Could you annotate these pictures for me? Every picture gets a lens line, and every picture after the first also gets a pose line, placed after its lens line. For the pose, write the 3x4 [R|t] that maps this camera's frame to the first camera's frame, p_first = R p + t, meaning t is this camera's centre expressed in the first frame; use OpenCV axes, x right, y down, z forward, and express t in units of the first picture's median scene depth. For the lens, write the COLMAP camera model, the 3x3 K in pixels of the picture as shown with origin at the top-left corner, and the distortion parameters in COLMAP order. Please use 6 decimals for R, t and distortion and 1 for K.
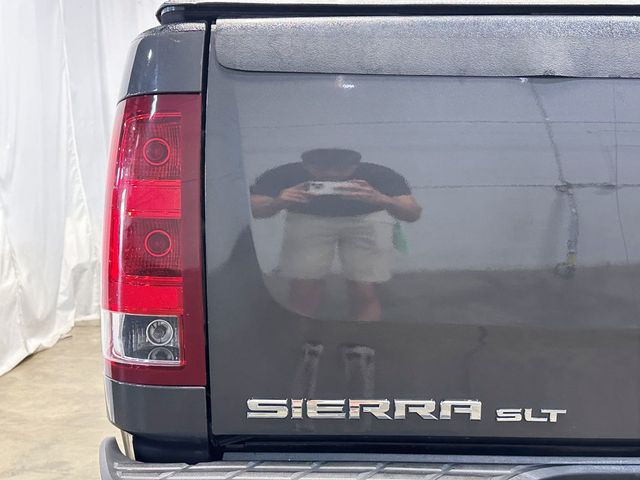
lens RADIAL K [[812.5, 0, 320.0], [0, 812.5, 240.0], [0, 0, 1]] dist [0.208670, -0.698241]
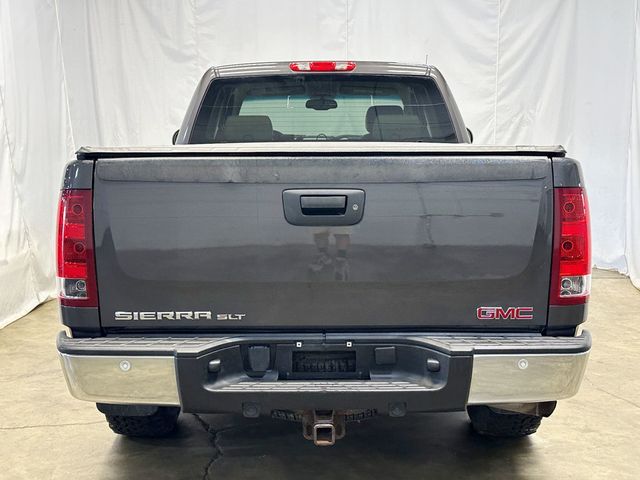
lens RADIAL K [[812.5, 0, 320.0], [0, 812.5, 240.0], [0, 0, 1]] dist [0.208670, -0.698241]
pose [[0.999720, -0.009351, -0.021737, 0.562866], [0.010549, 0.998394, 0.055653, -0.148060], [0.021182, -0.055867, 0.998214, -1.390847]]
